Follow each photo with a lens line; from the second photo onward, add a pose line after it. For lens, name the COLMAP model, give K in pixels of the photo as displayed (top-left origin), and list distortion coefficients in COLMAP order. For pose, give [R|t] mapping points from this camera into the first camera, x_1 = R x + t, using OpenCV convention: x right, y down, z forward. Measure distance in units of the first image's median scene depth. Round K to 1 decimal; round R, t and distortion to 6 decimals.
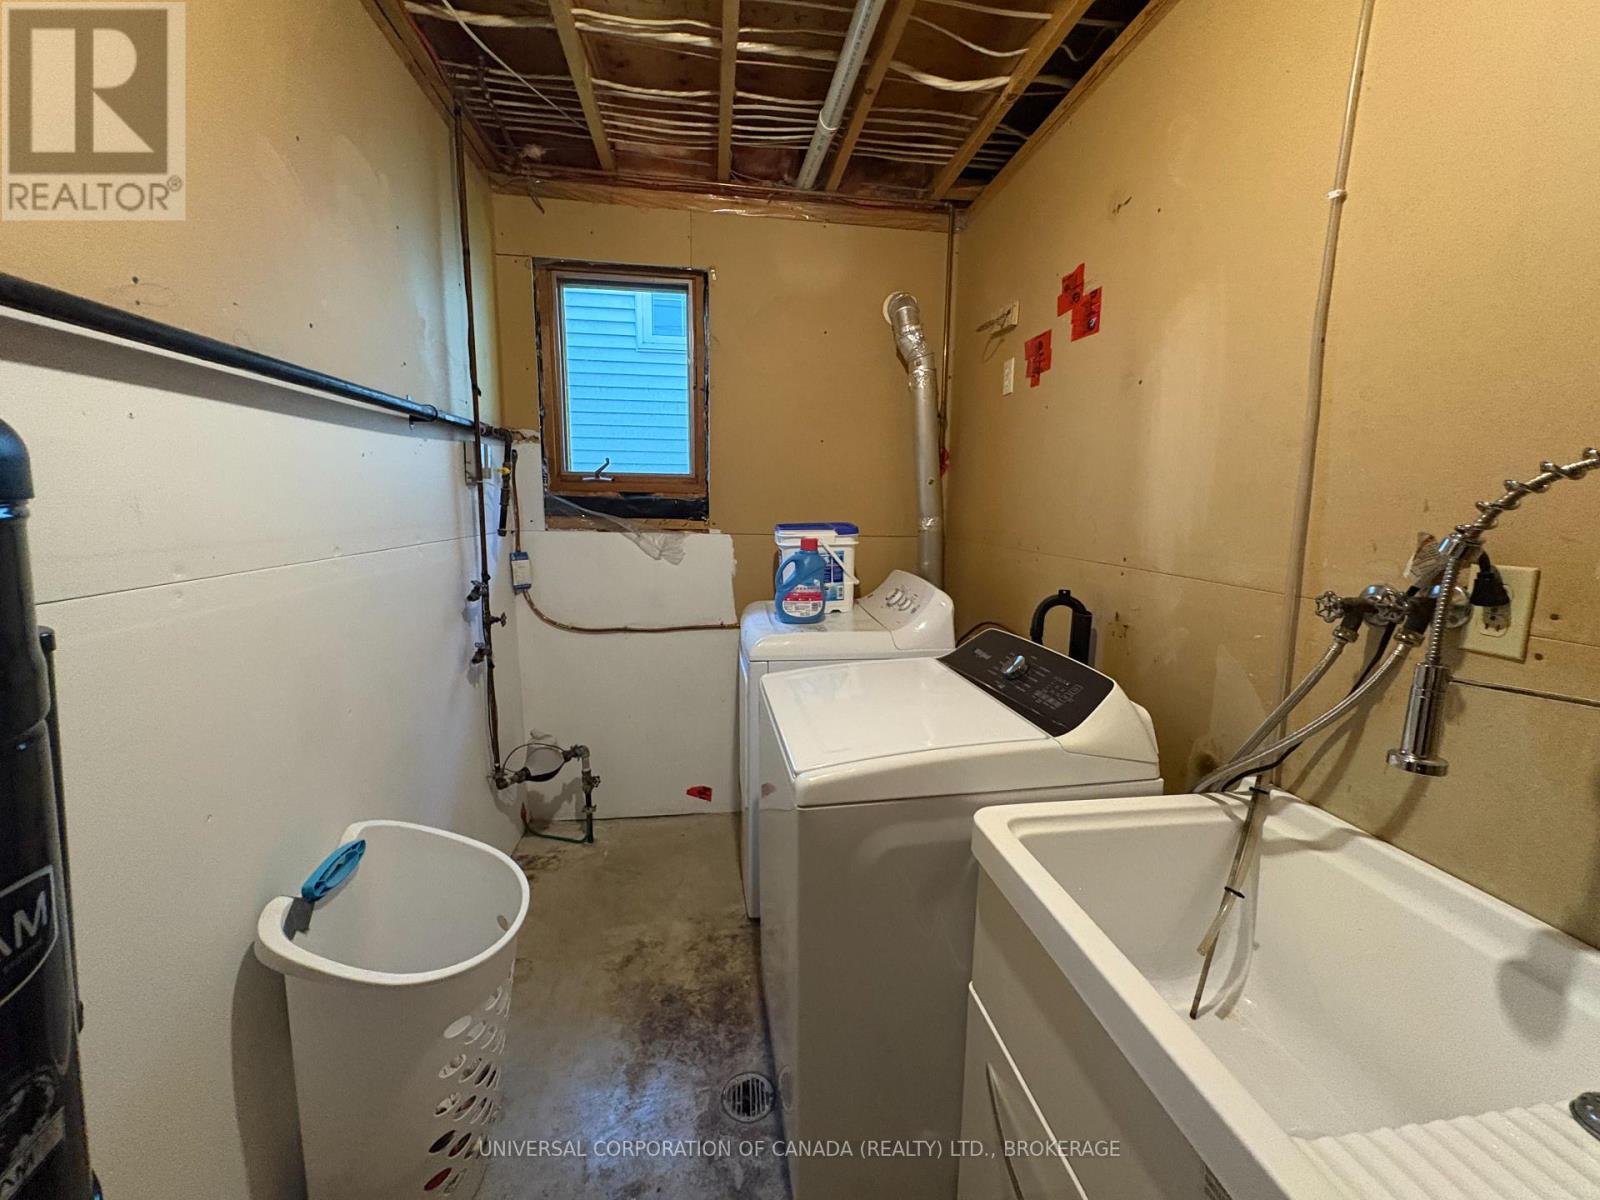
lens RADIAL K [[634.7, 0, 803.4], [0, 634.7, 598.7], [0, 0, 1]] dist [0.000334, 0.000137]
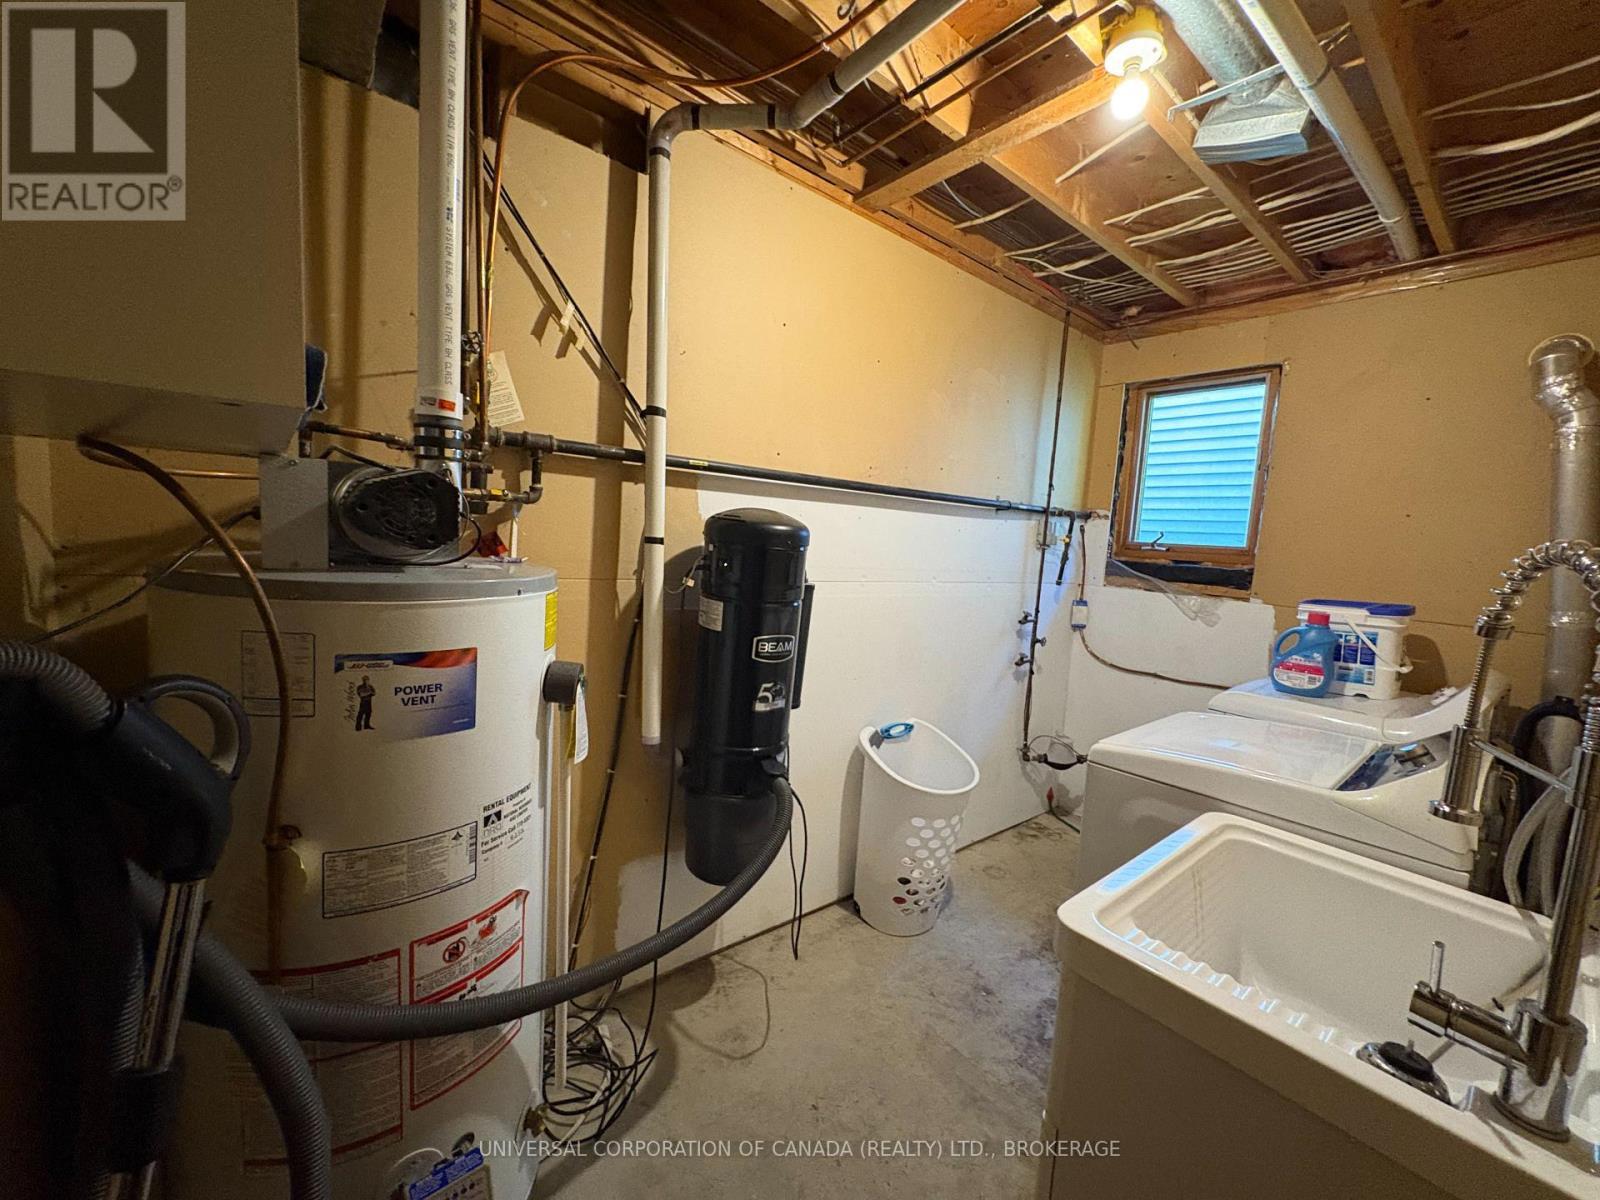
lens RADIAL K [[634.7, 0, 803.4], [0, 634.7, 598.7], [0, 0, 1]] dist [0.000334, 0.000137]
pose [[0.516455, 0.100847, -0.850355, 0.413372], [-0.185749, 0.982590, 0.003717, 0.029137], [0.835925, 0.156033, 0.526196, -0.204353]]
